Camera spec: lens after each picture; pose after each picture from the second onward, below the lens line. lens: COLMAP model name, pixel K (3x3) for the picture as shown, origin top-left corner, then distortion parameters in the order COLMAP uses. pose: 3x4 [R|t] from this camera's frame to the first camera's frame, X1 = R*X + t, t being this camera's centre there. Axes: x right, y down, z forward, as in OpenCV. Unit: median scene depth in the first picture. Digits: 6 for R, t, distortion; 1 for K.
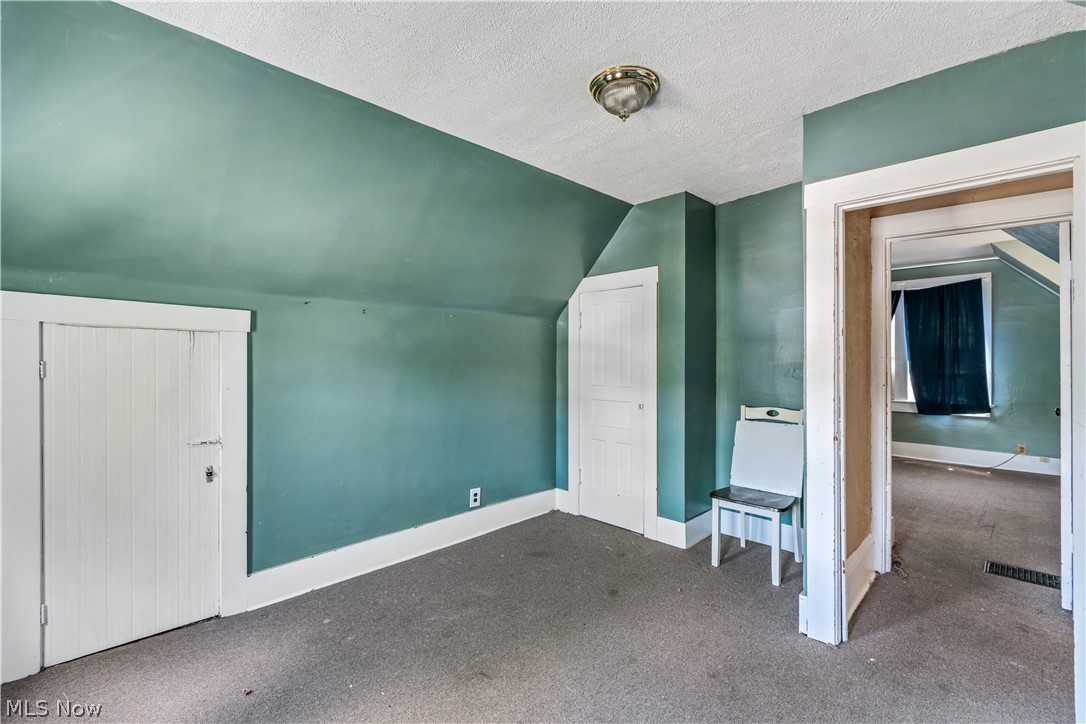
lens RADIAL K [[481.2, 0, 542.5], [0, 481.2, 360.2], [0, 0, 1]] dist [0.000936, -0.000429]
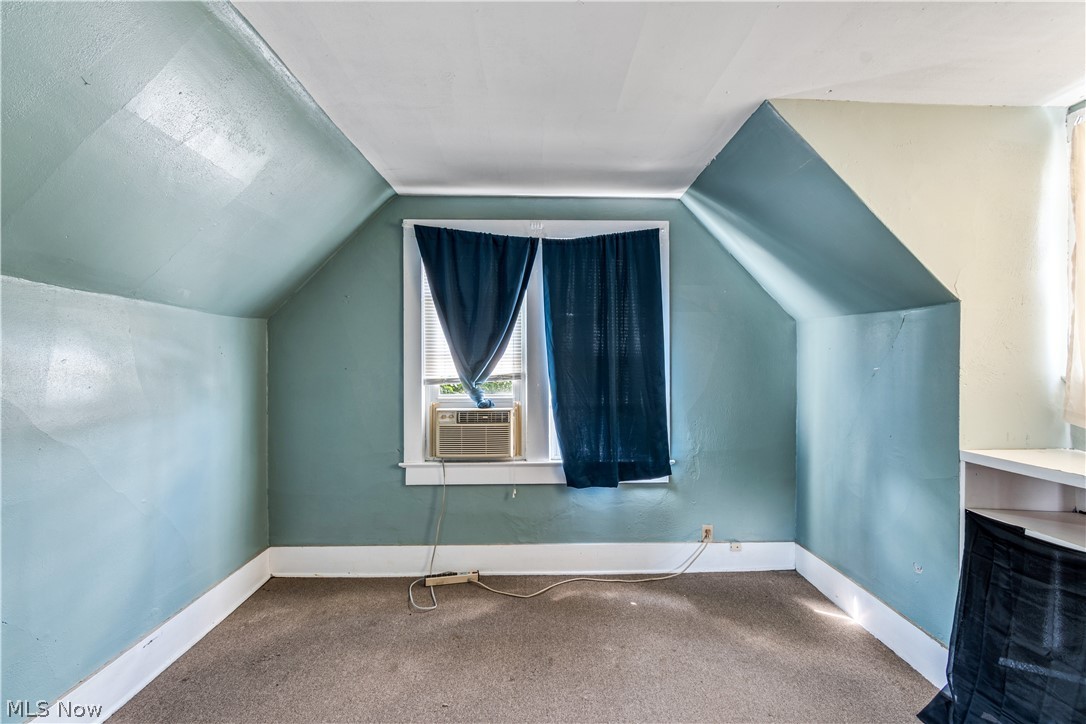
lens RADIAL K [[481.2, 0, 541.4], [0, 481.2, 365.1], [0, 0, 1]] dist [0.000936, -0.000429]
pose [[0.687991, -0.000643, 0.725719, 0.412758], [0.003249, 0.999992, -0.002194, -0.014564], [-0.725712, 0.003867, 0.687988, 0.698960]]
